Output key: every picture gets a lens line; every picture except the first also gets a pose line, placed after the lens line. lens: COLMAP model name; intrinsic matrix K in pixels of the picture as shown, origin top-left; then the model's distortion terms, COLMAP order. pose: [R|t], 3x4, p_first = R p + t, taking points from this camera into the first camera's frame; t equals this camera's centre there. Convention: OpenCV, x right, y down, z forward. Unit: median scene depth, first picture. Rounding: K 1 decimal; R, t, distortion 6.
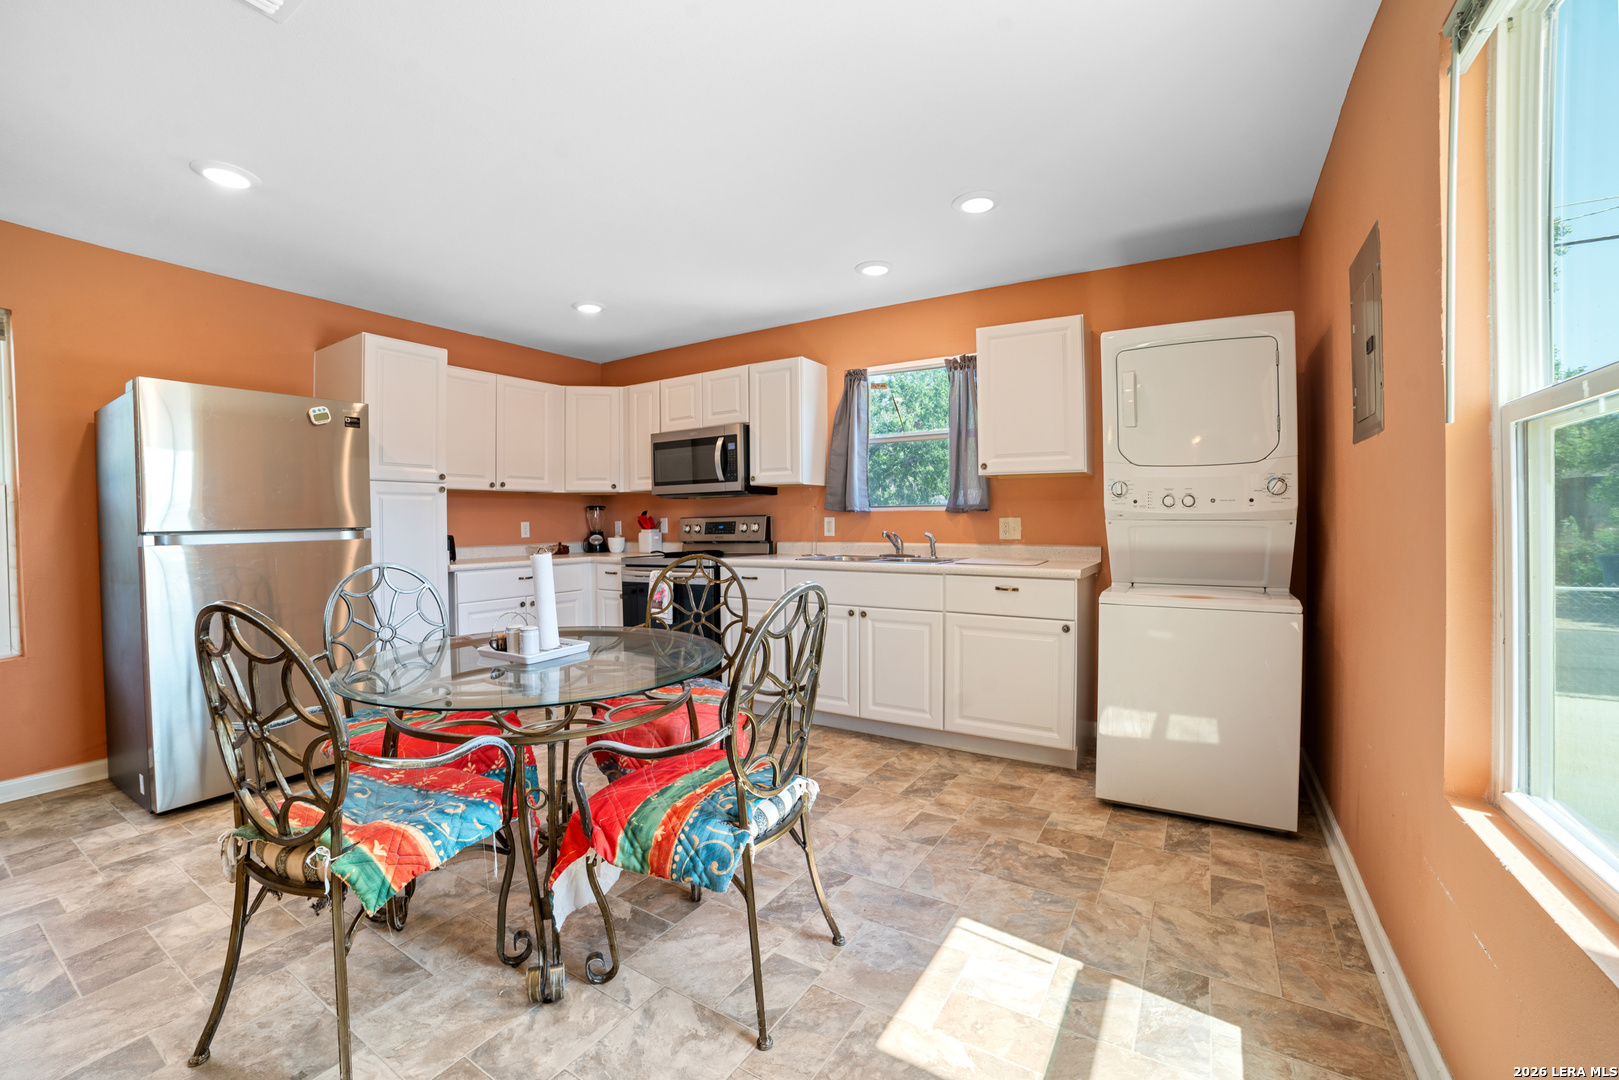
lens RADIAL K [[661.4, 0, 809.5], [0, 661.4, 540.0], [0, 0, 1]] dist [-0.043327, 0.018157]
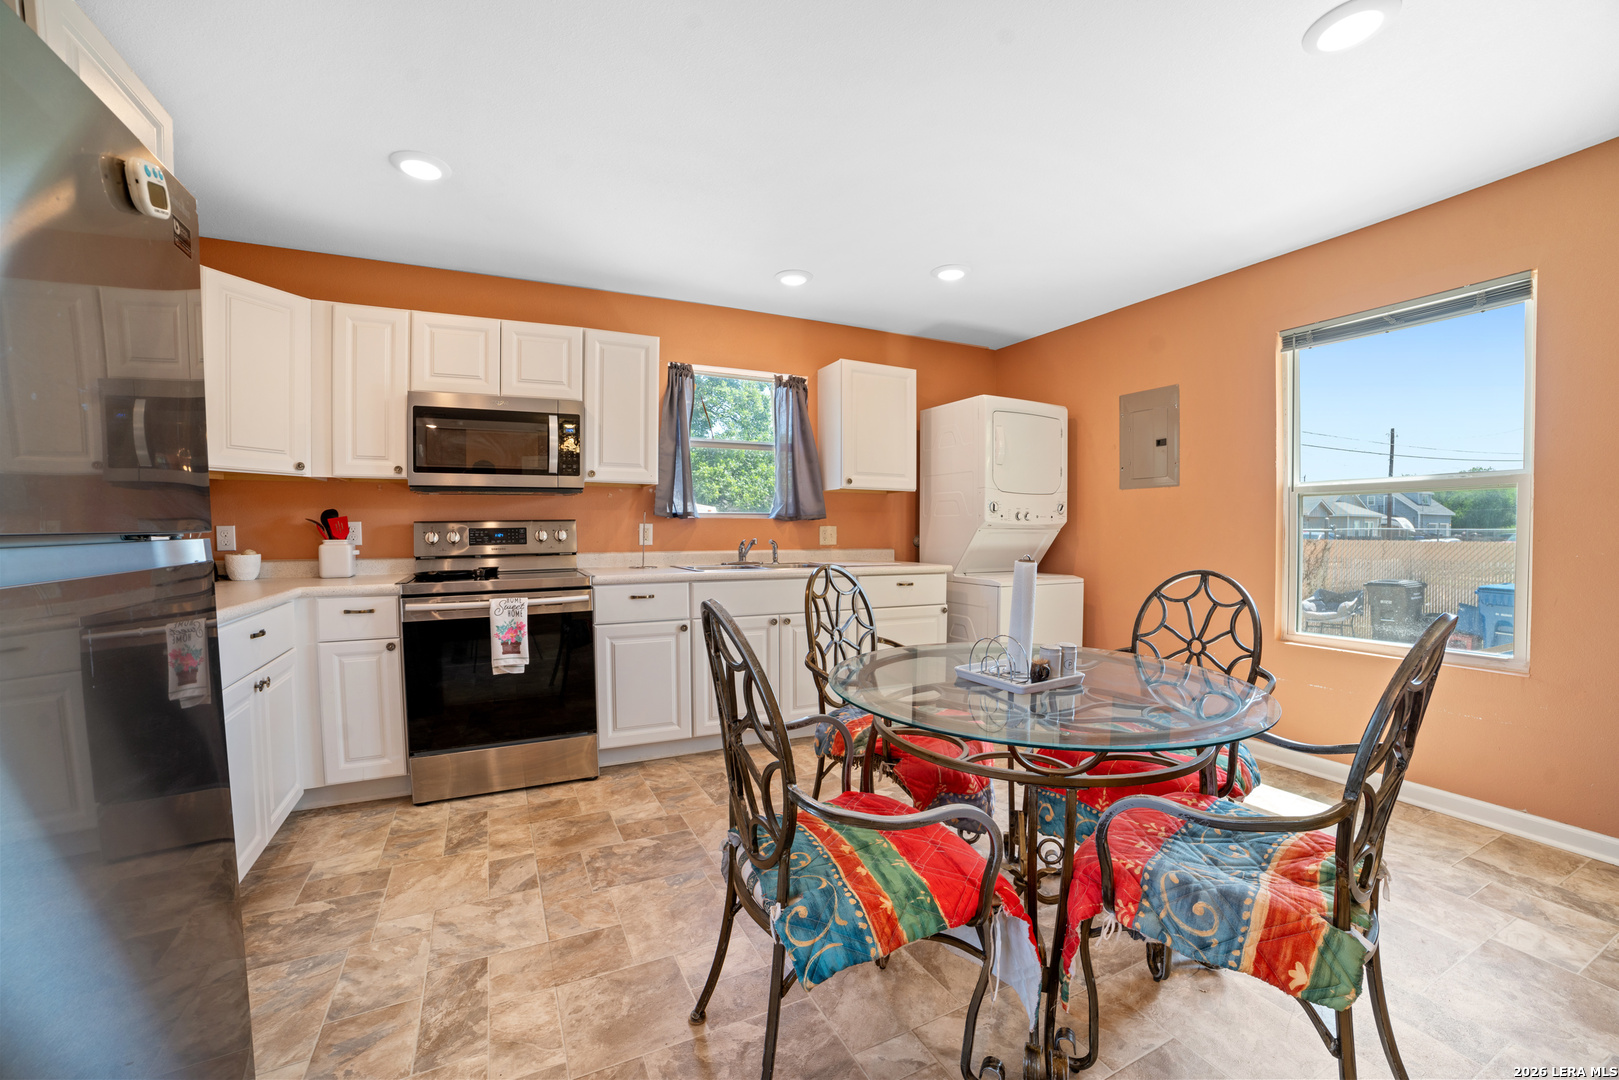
lens RADIAL K [[660.7, 0, 815.3], [0, 660.7, 552.8], [0, 0, 1]] dist [-0.043877, 0.000199]
pose [[0.537521, -0.025977, 0.842850, -0.594375], [0.016112, 0.999659, 0.020534, -0.009543], [-0.843096, 0.002542, 0.537757, 0.339441]]
